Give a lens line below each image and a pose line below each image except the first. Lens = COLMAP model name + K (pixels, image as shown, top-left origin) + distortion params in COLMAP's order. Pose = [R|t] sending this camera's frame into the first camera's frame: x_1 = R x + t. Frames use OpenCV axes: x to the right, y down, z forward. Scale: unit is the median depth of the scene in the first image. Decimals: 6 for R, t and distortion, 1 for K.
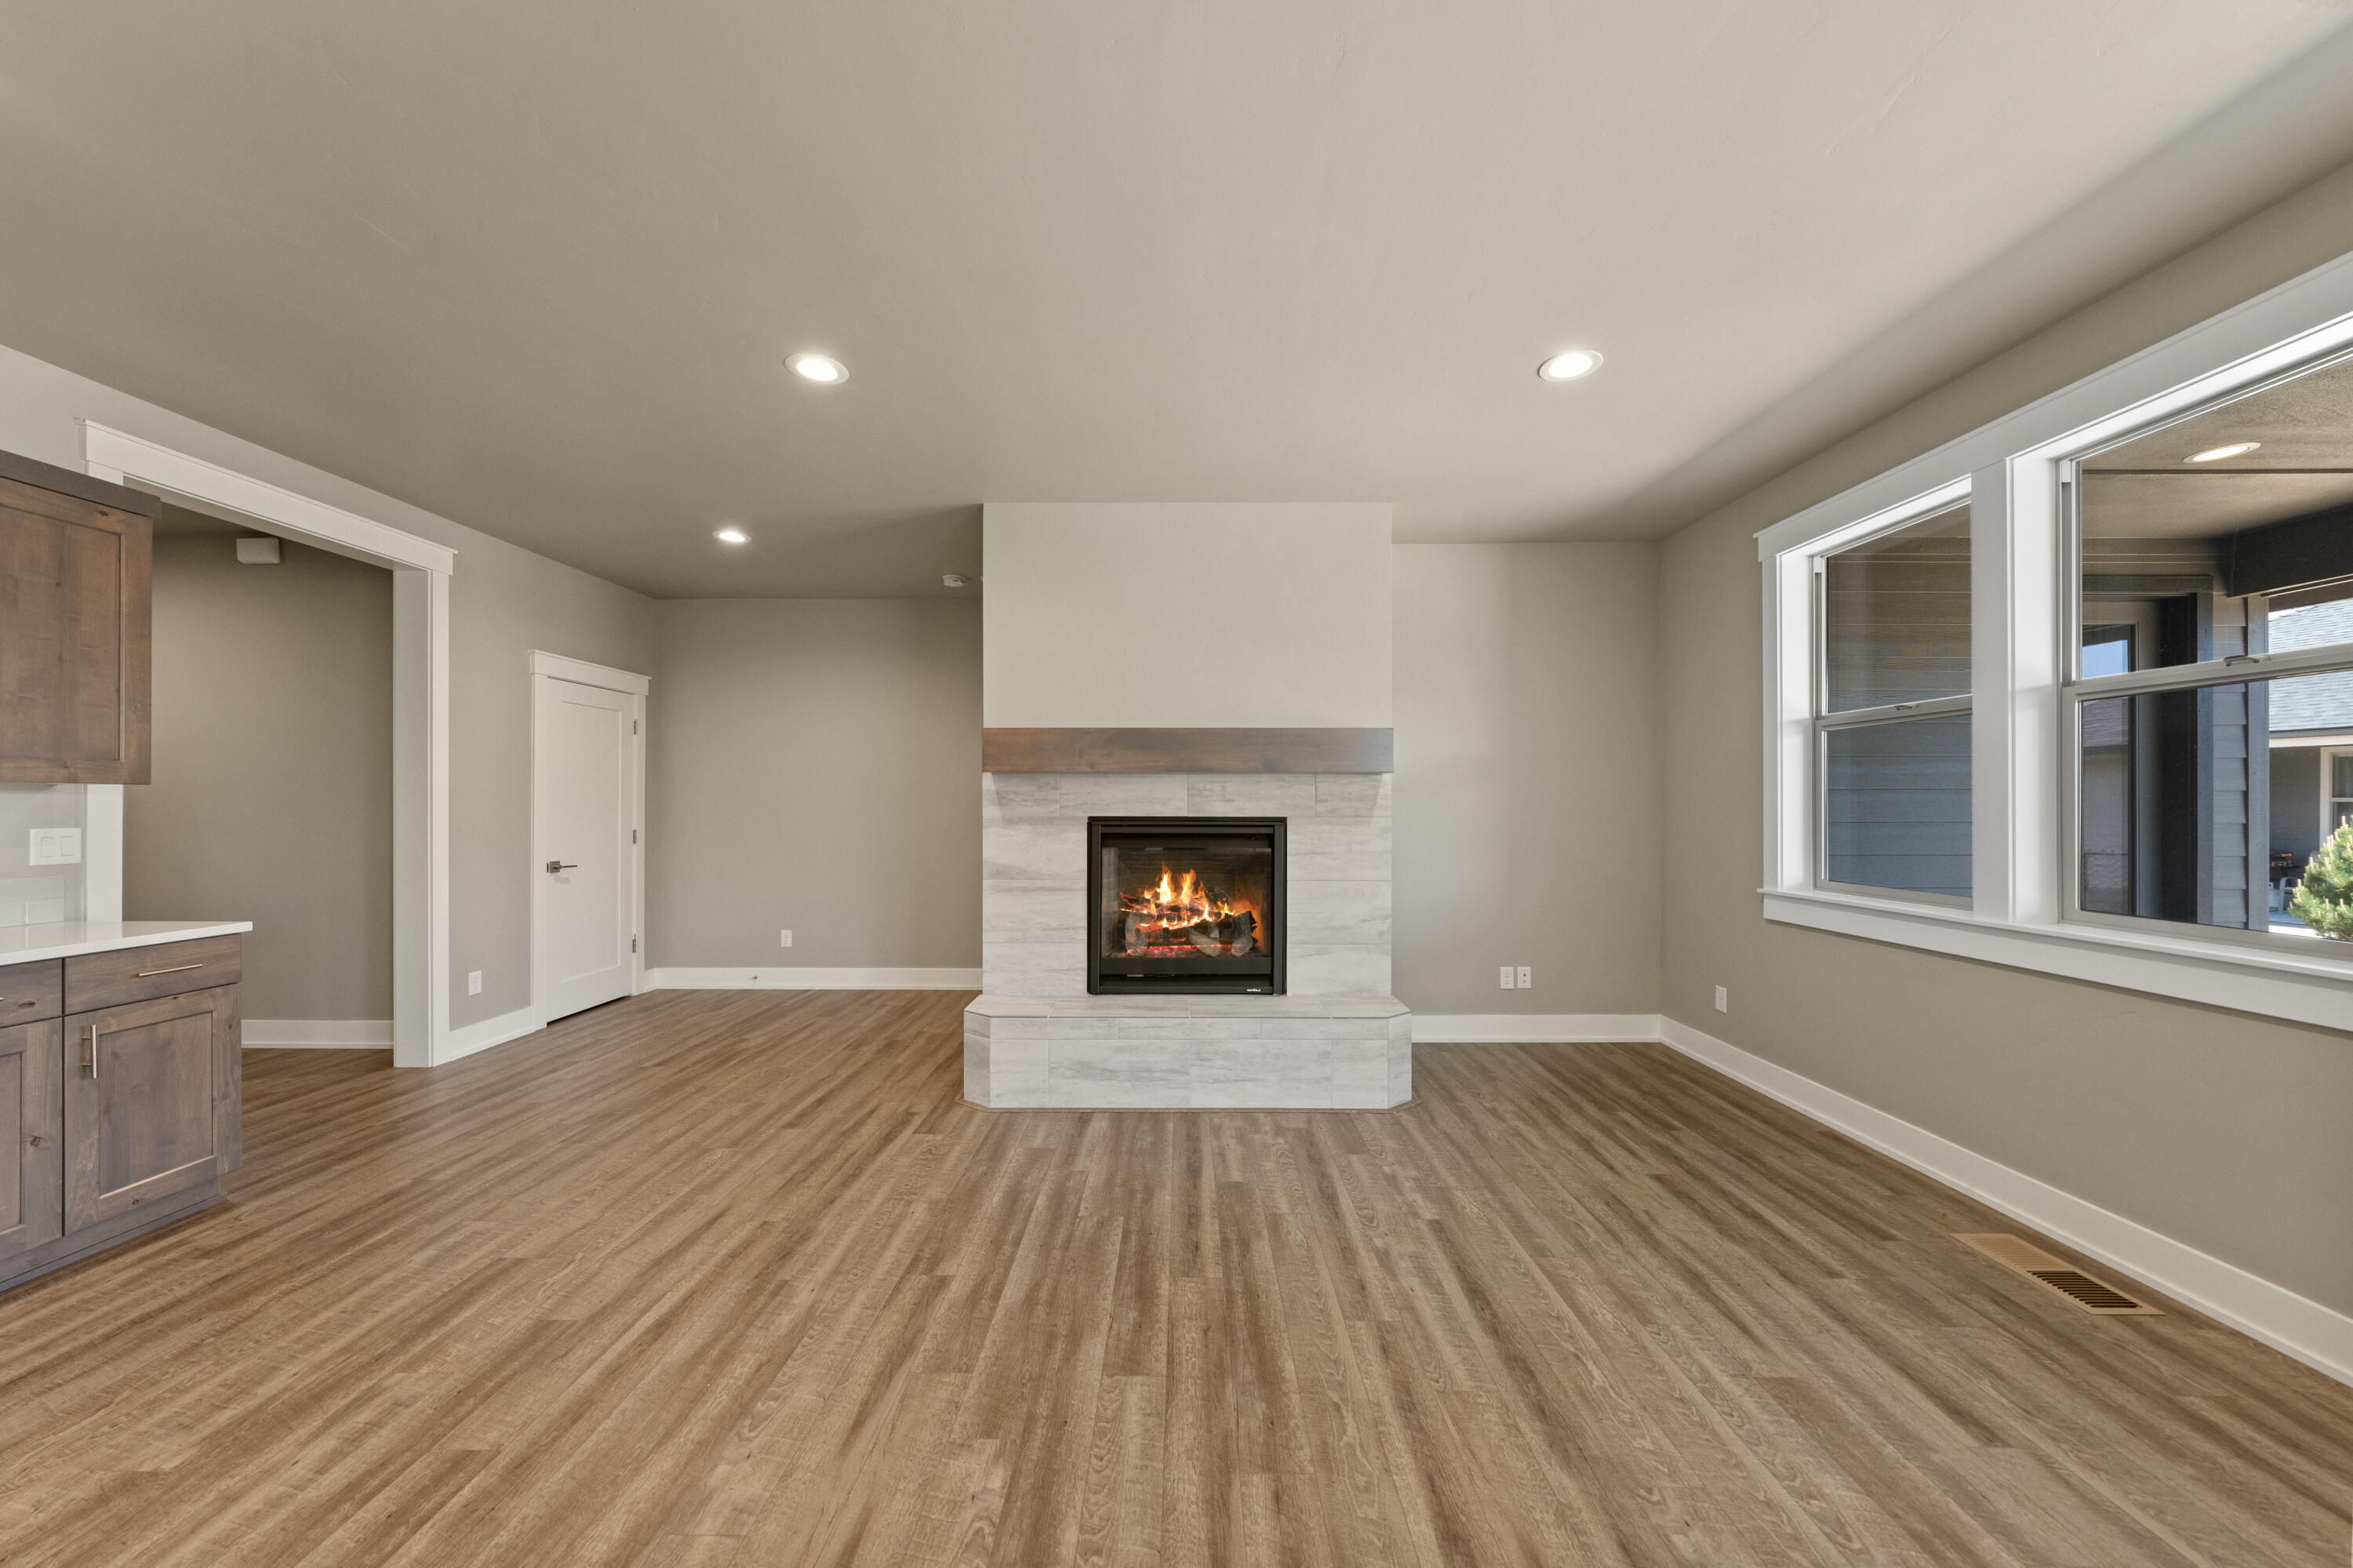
lens RADIAL K [[809.7, 0, 1175.0], [0, 809.7, 804.9], [0, 0, 1]] dist [-0.002175, 0.000010]
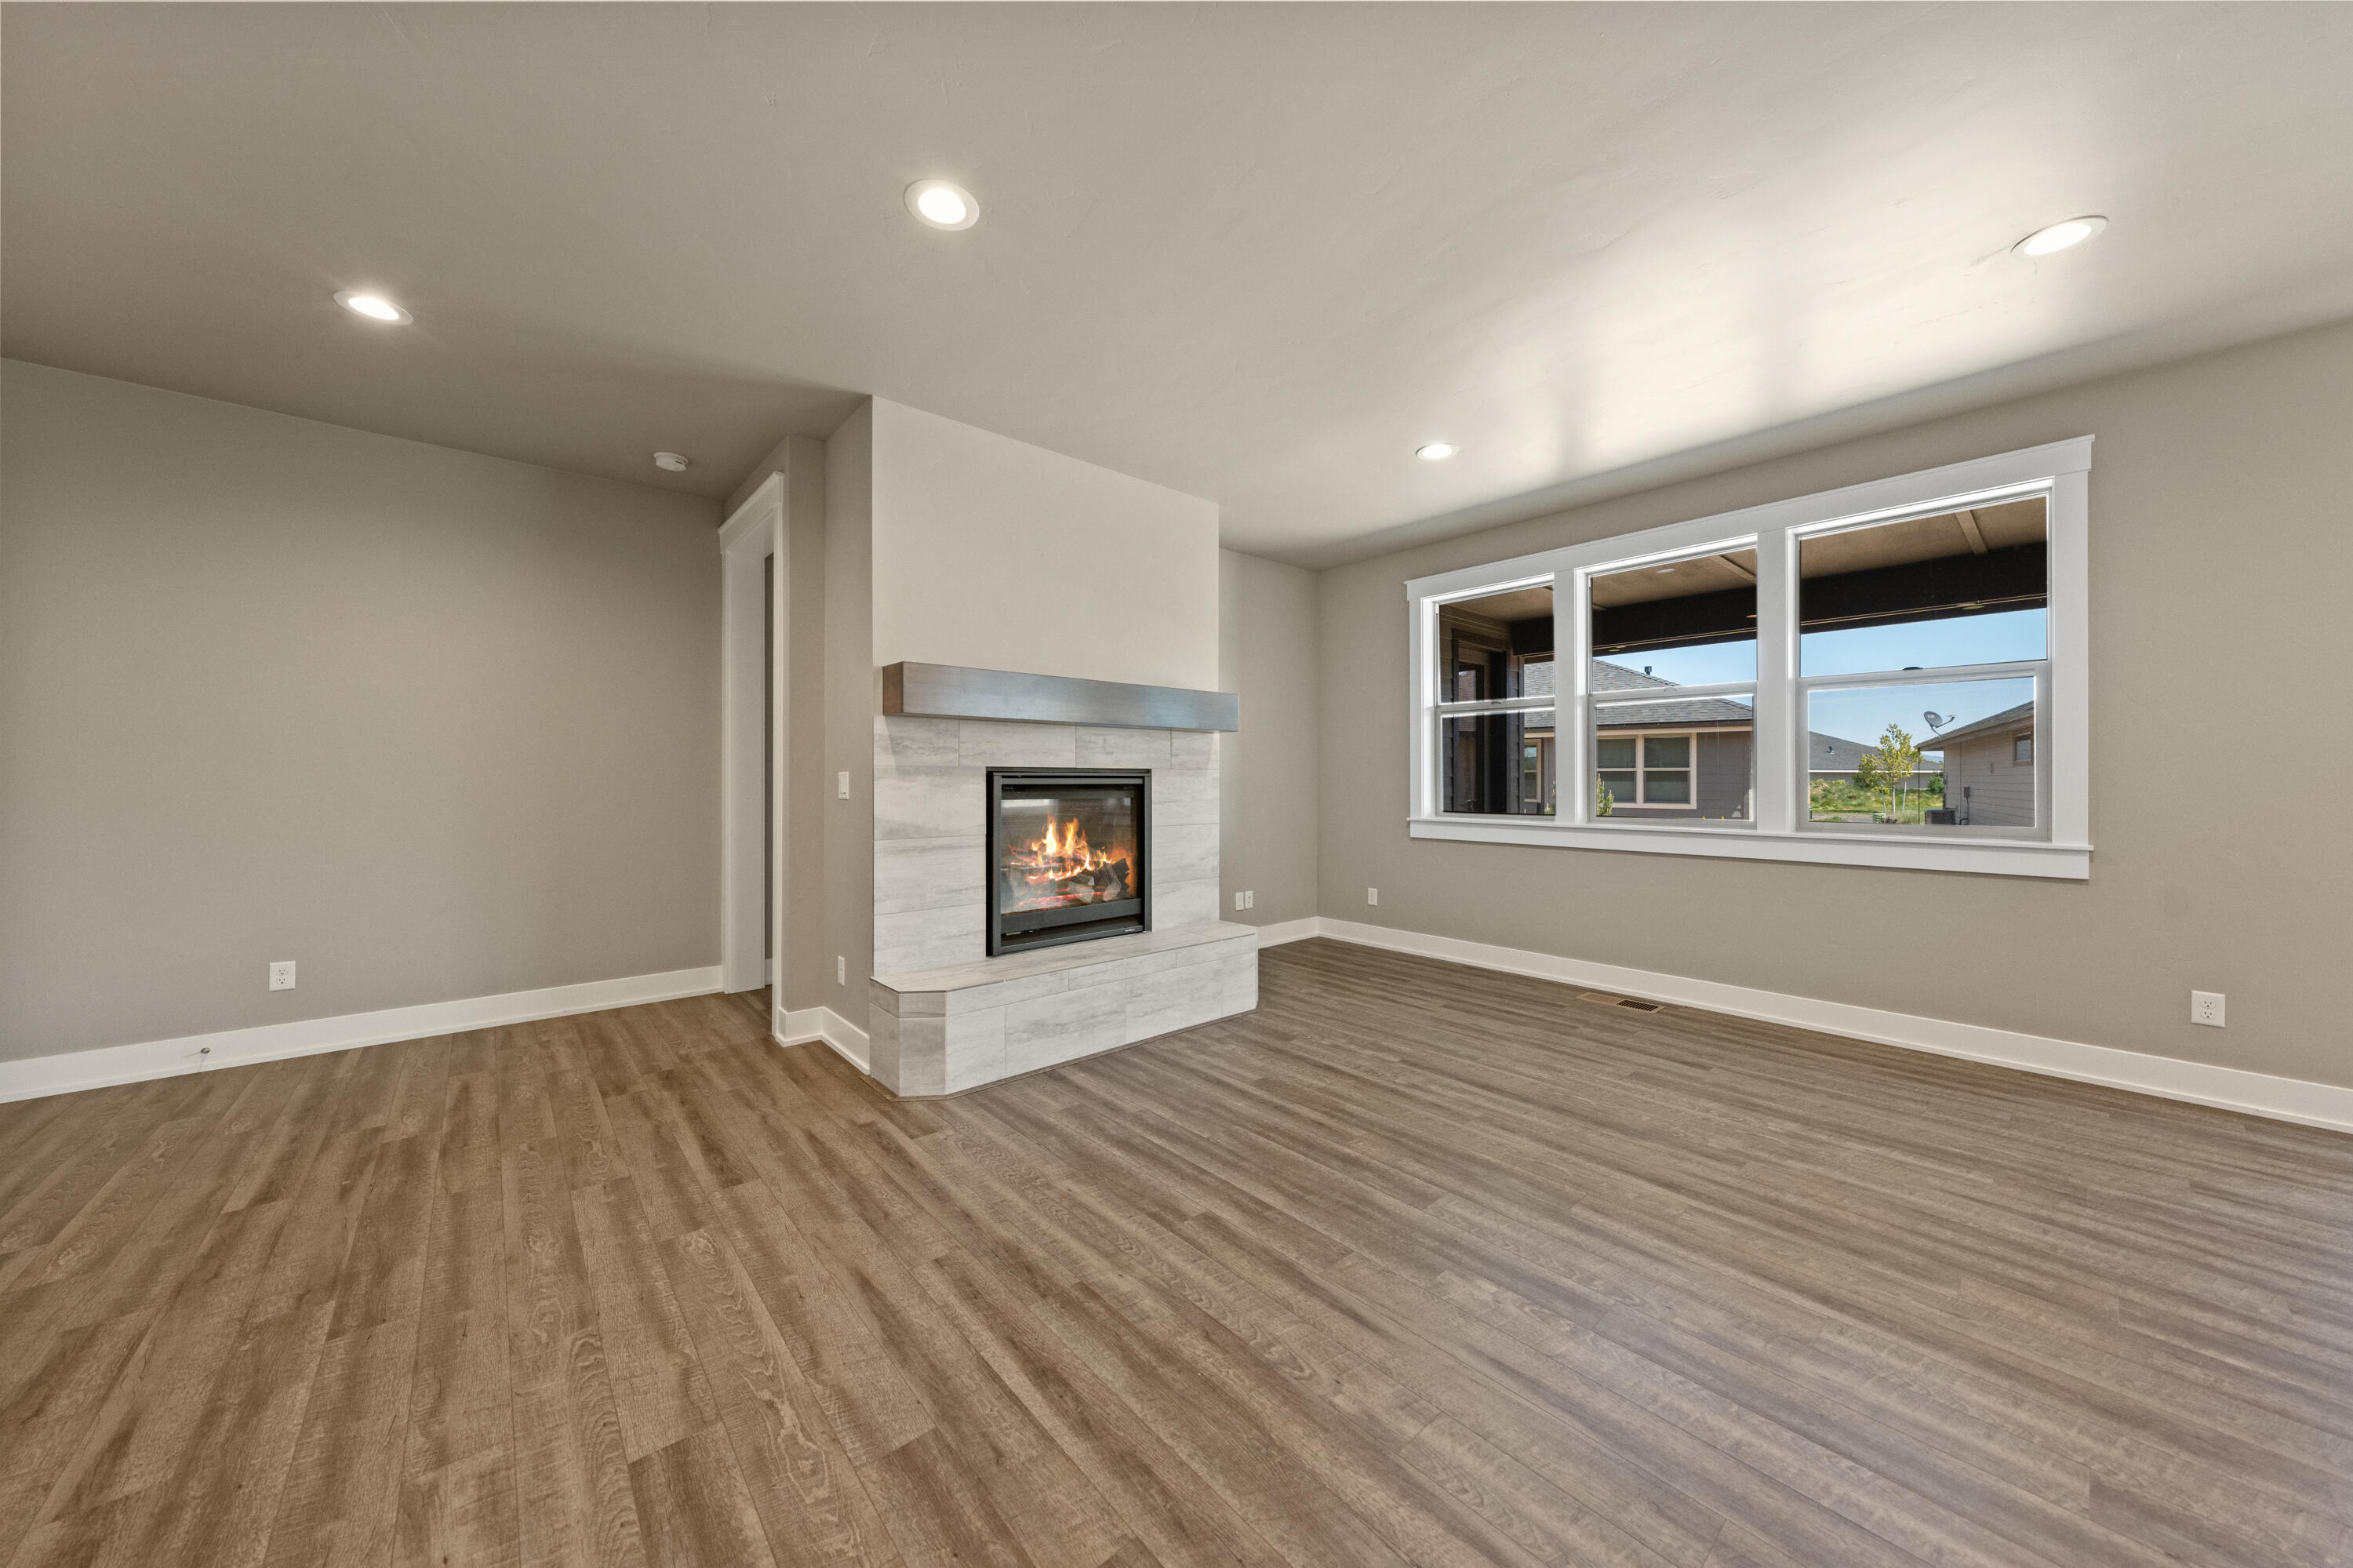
lens RADIAL K [[797.3, 0, 1174.2], [0, 797.3, 781.4], [0, 0, 1]] dist [-0.002343, 0.000086]
pose [[0.748407, -0.003081, 0.663233, -0.602823], [0.000732, 0.999992, 0.003819, 0.029915], [-0.663239, -0.002373, 0.748403, 0.183650]]
